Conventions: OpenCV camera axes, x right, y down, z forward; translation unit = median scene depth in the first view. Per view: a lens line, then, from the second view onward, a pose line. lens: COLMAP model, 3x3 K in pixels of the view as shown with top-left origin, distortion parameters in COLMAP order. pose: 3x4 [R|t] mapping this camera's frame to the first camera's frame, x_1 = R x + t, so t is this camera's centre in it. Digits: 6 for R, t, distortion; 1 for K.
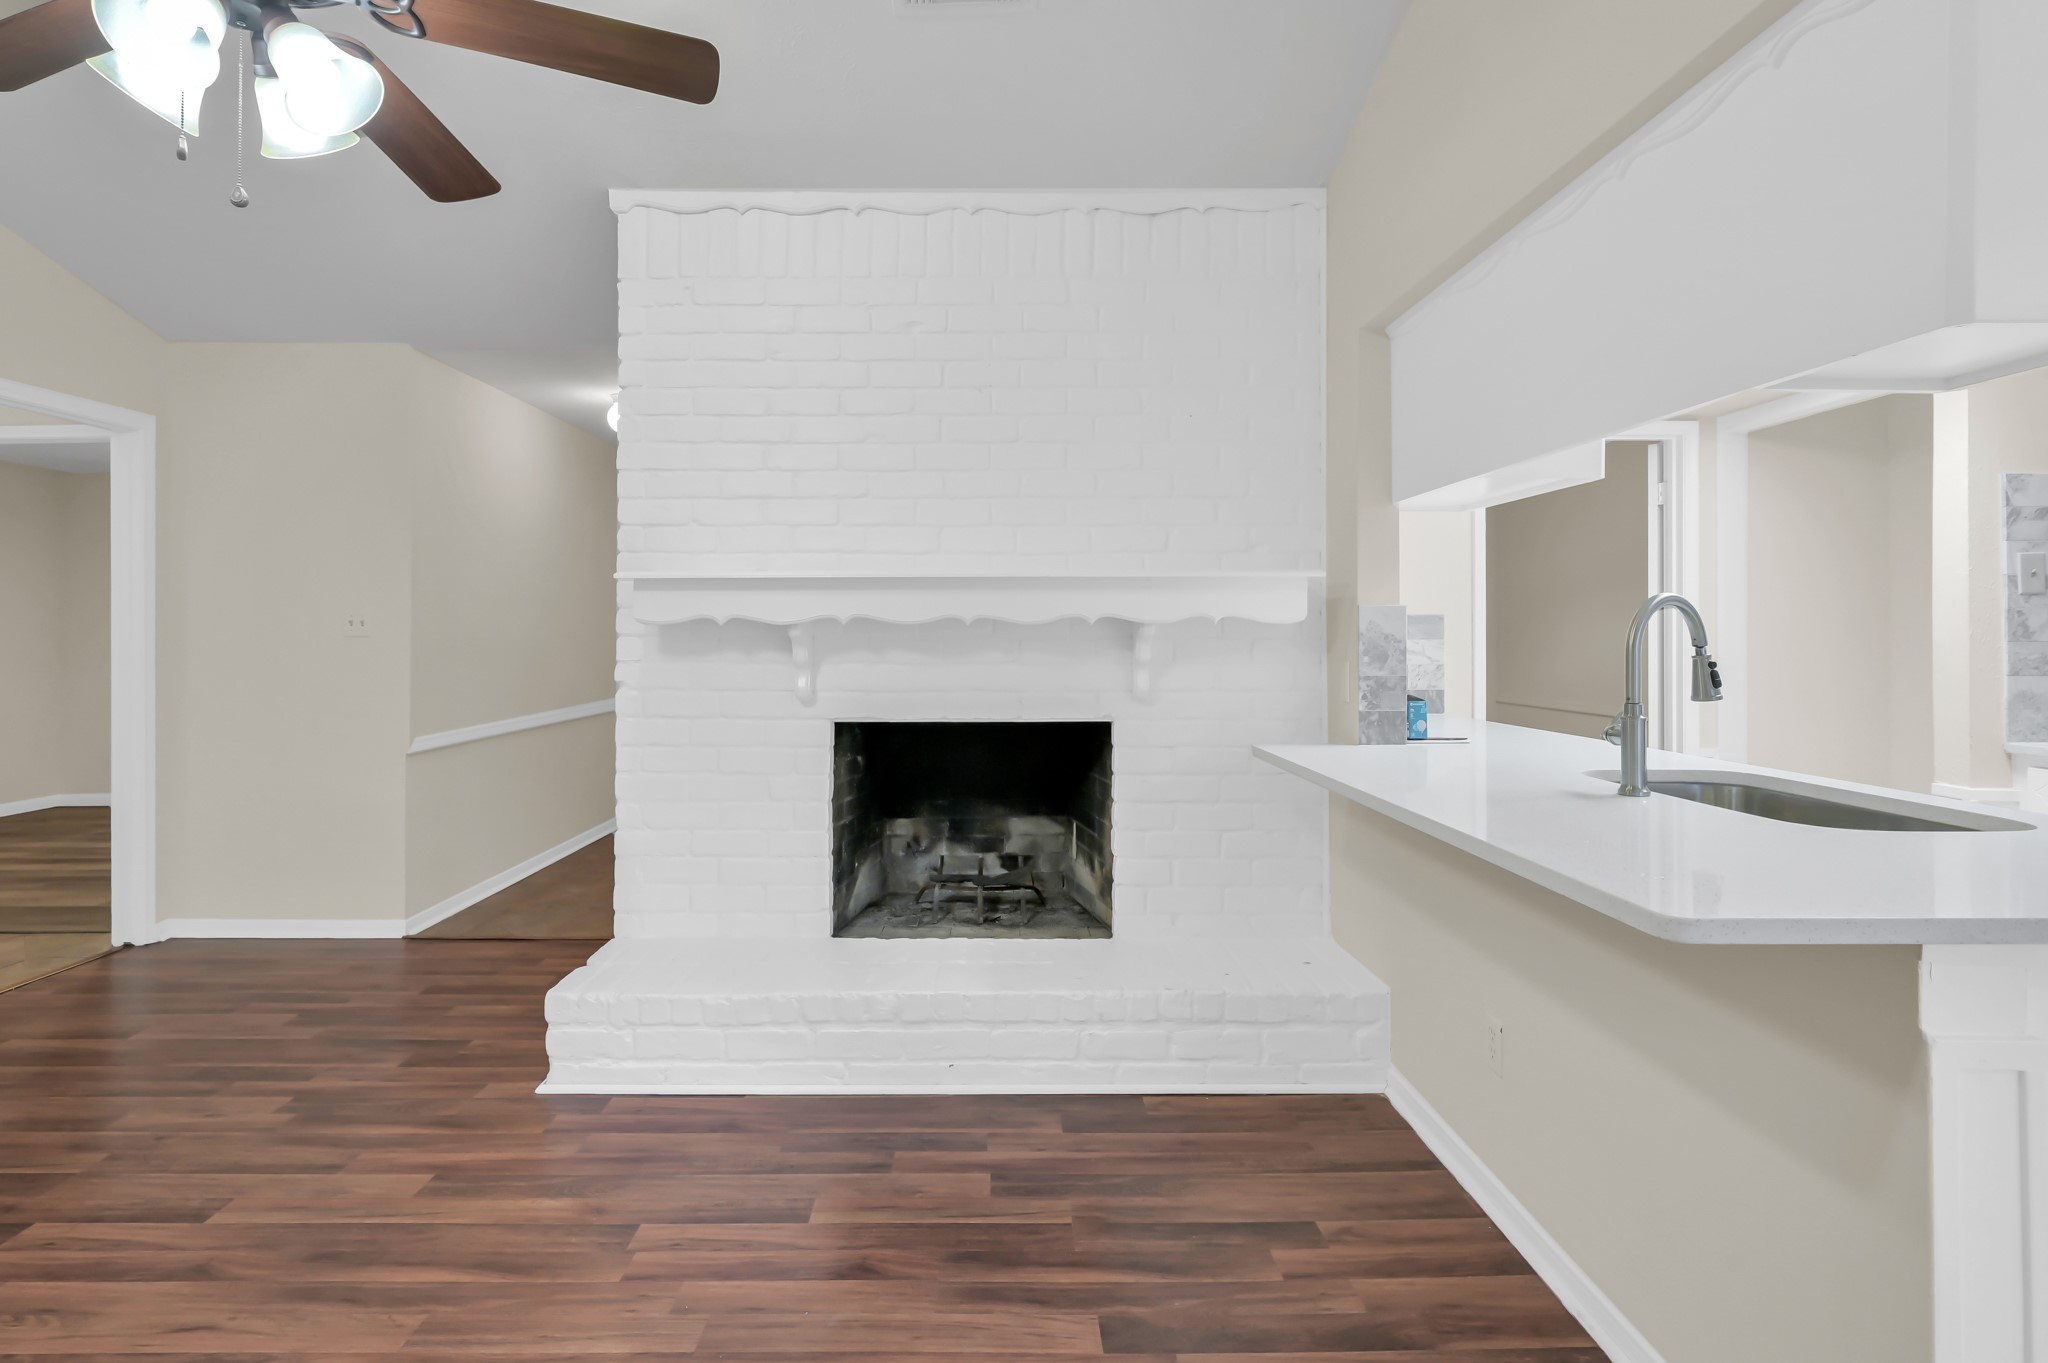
lens RADIAL K [[993.7, 0, 986.2], [0, 993.7, 644.4], [0, 0, 1]] dist [0.000124, 0.000237]
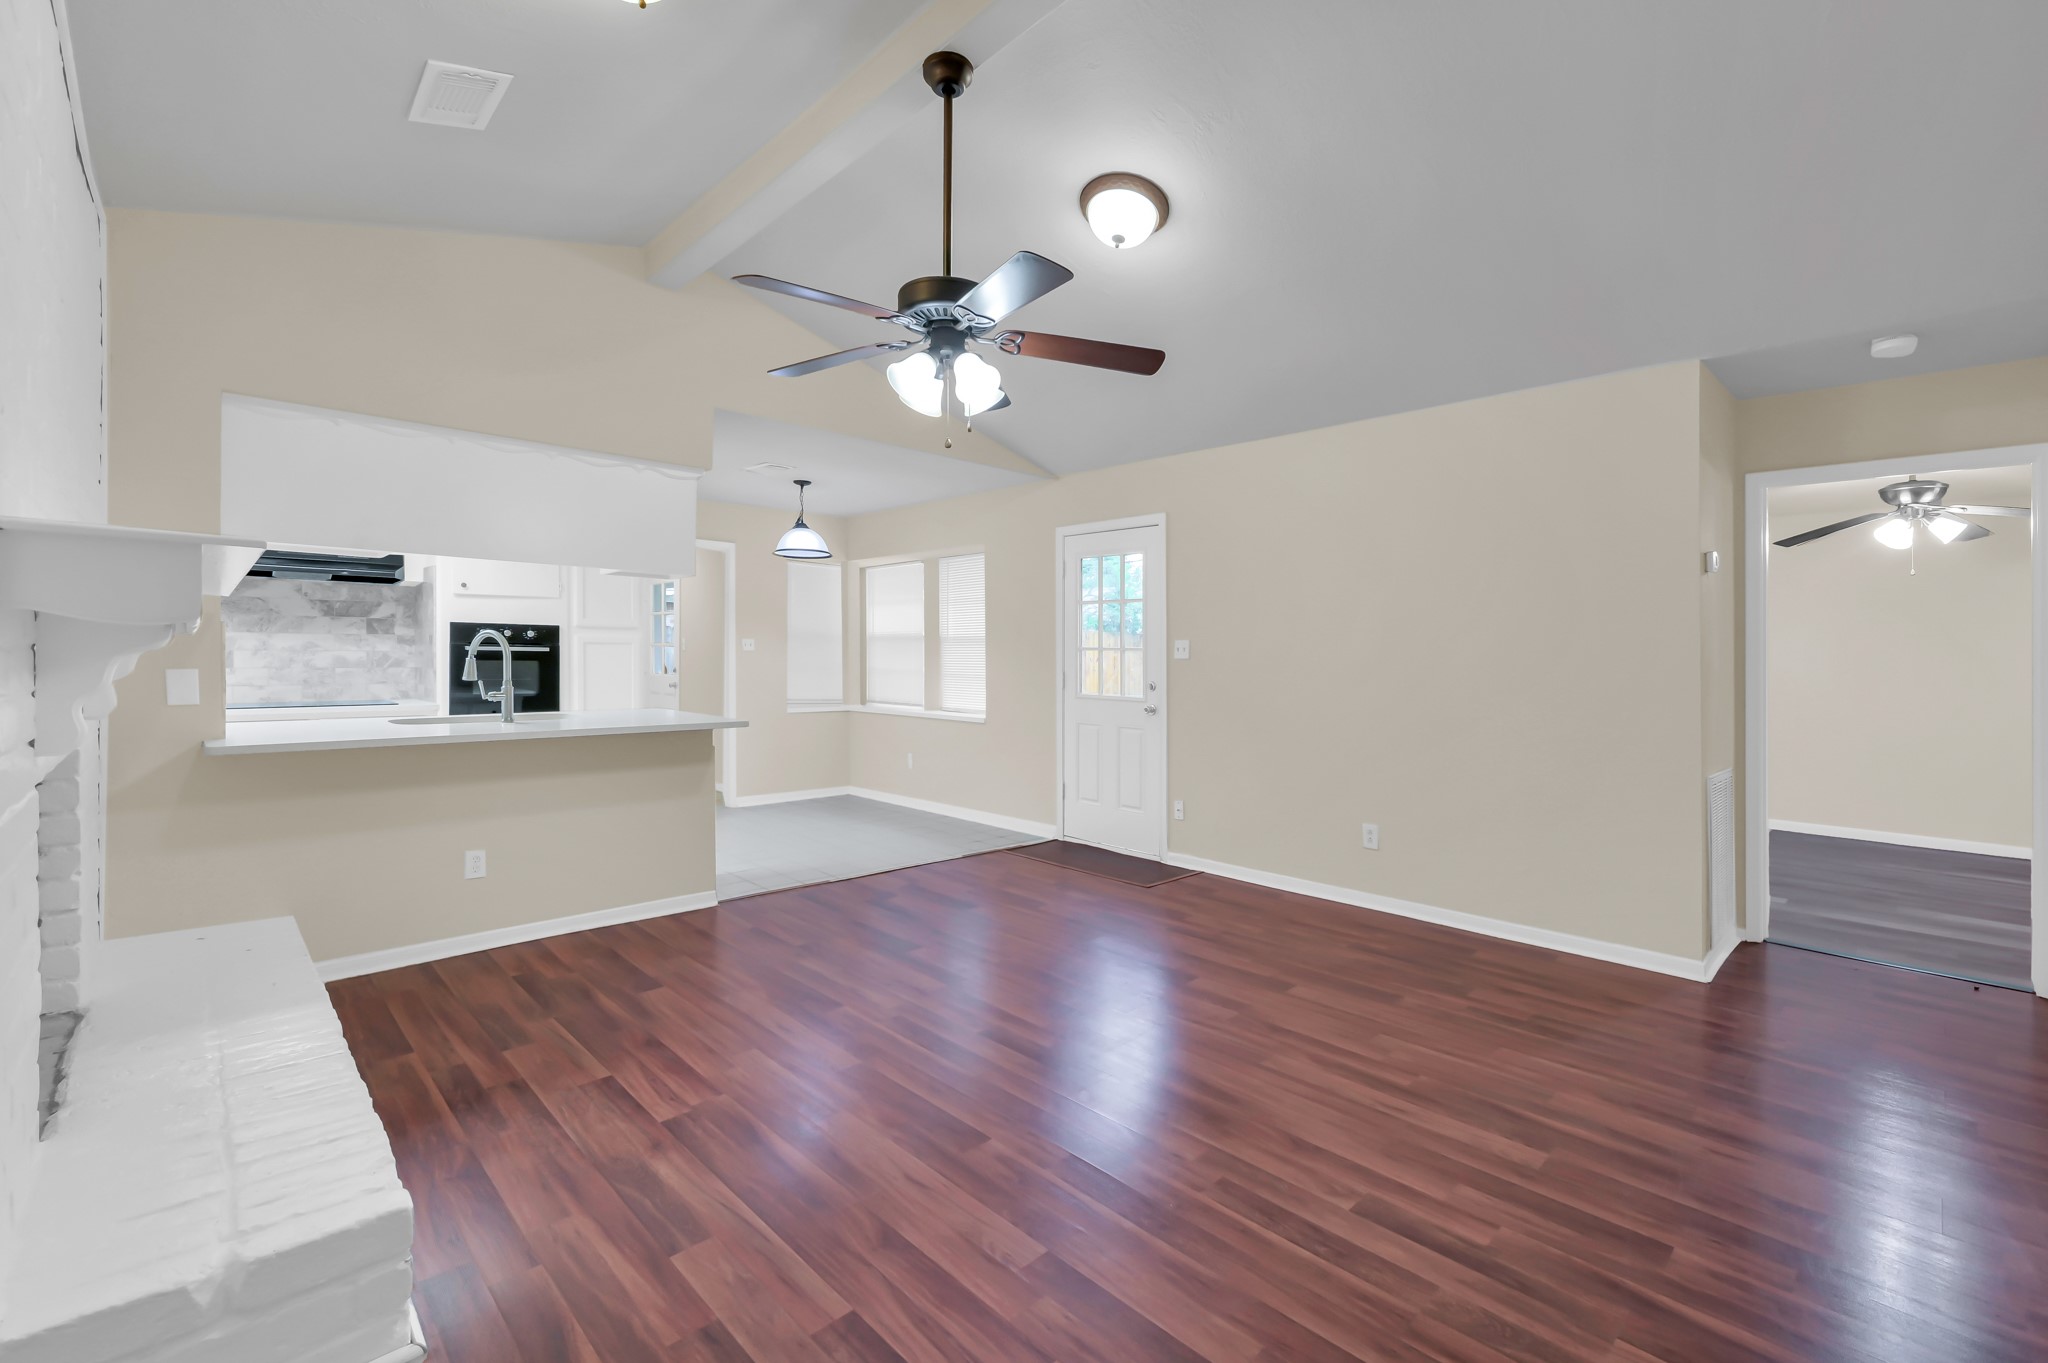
lens RADIAL K [[892.3, 0, 1023.0], [0, 892.3, 660.2], [0, 0, 1]] dist [-0.000398, -0.000046]
pose [[-0.692508, -0.011126, 0.721325, -1.022560], [-0.004822, 0.999930, 0.010793, -0.008293], [-0.721394, 0.003996, -0.692513, 1.007141]]
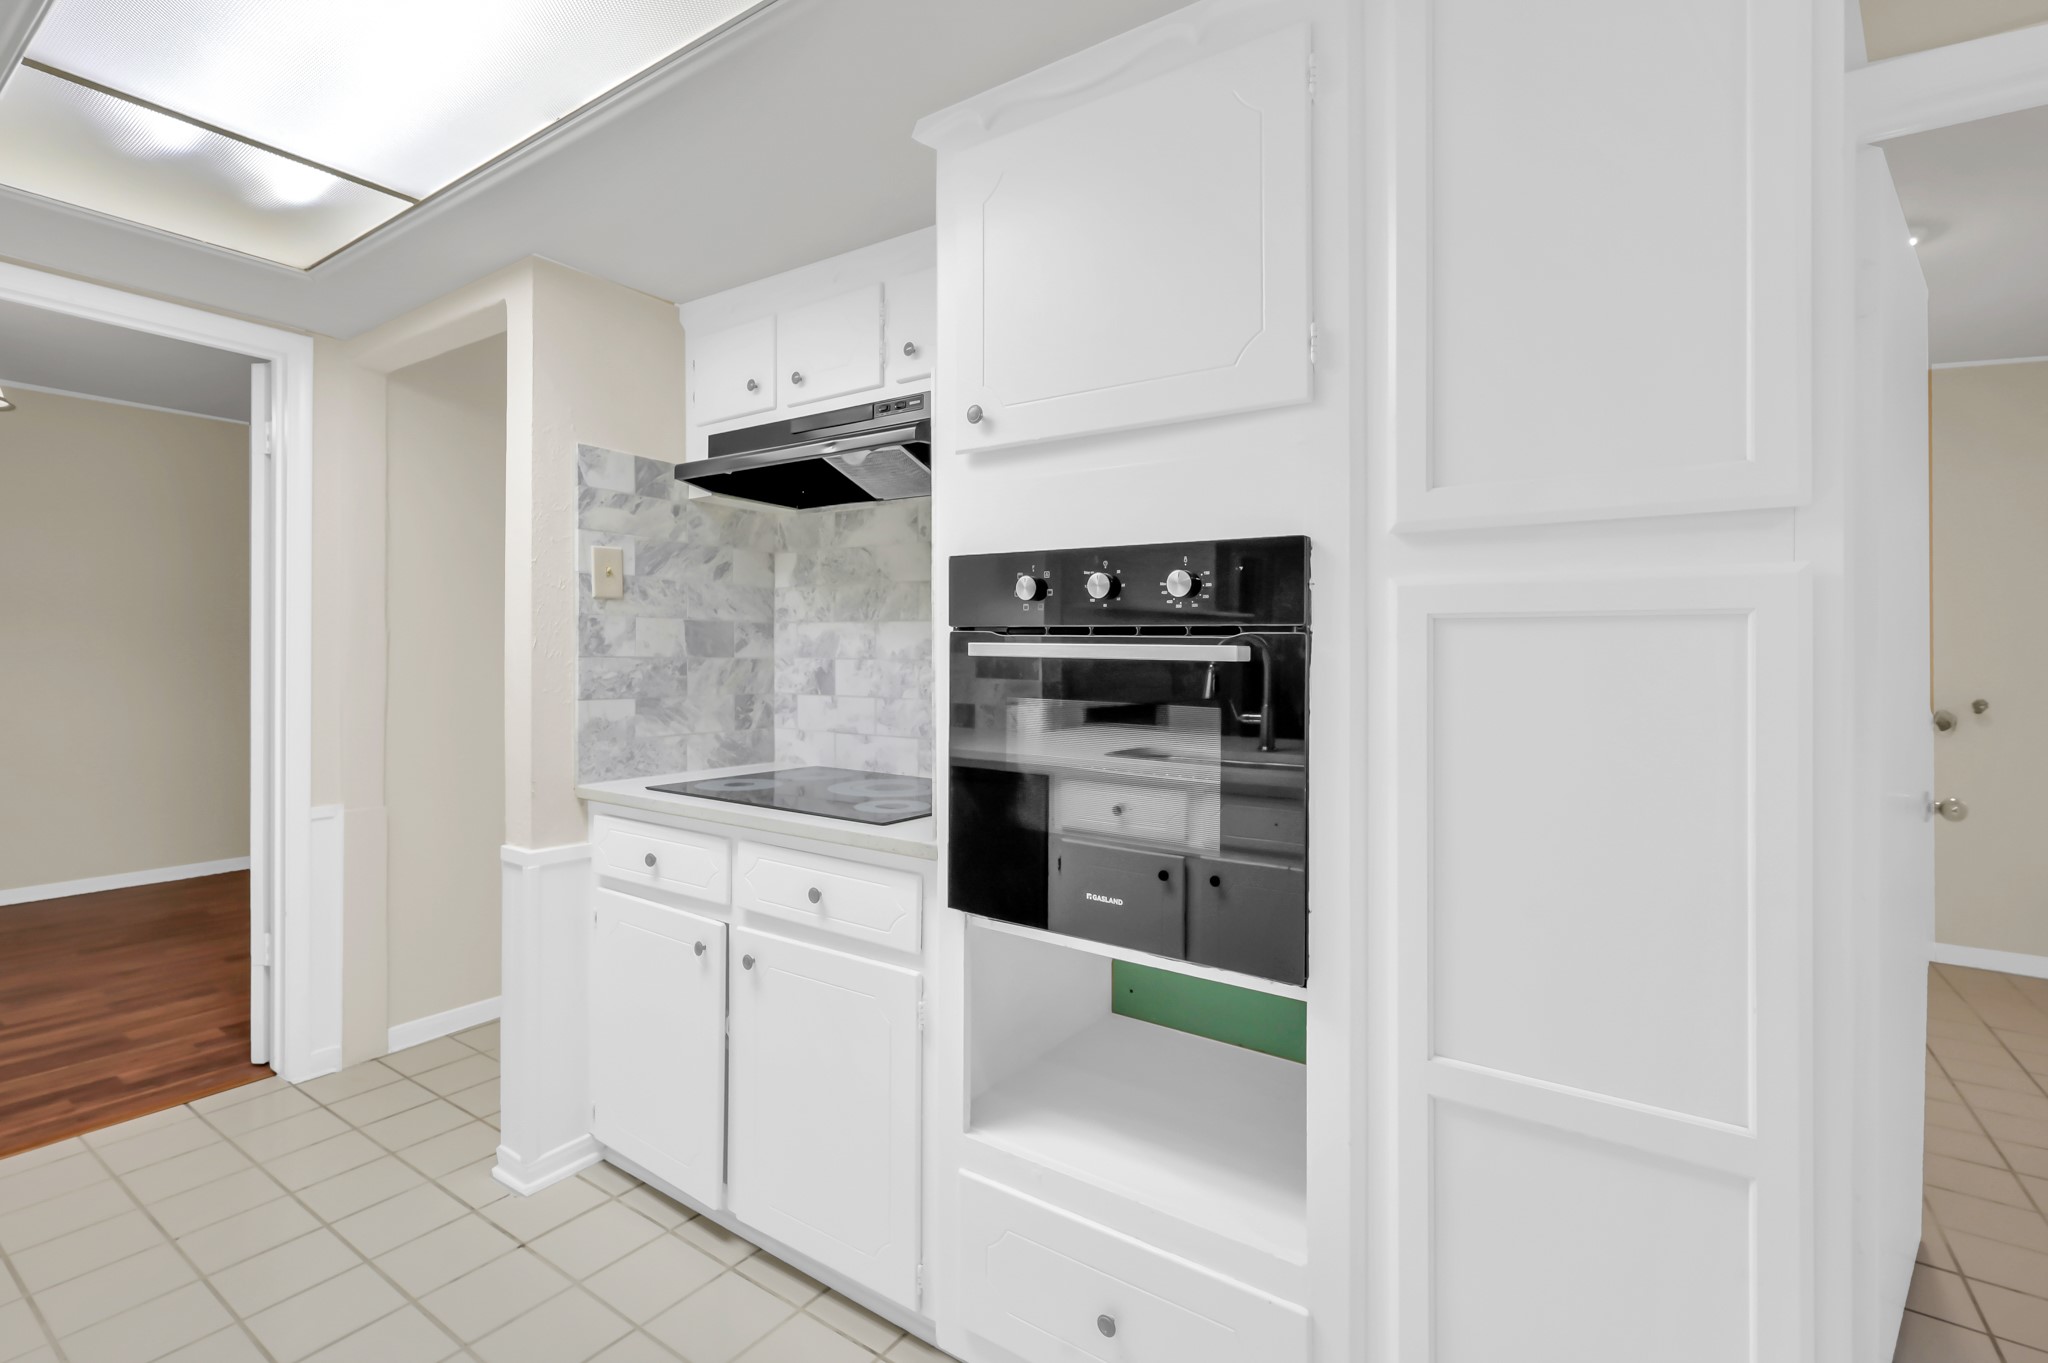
lens RADIAL K [[939.5, 0, 1032.4], [0, 939.5, 658.7], [0, 0, 1]] dist [0.000723, 0.000451]
pose [[0.554243, 0.001420, 0.832353, 0.606818], [-0.005204, 0.999985, 0.001760, -0.004566], [-0.832338, -0.005307, 0.554242, 0.287869]]
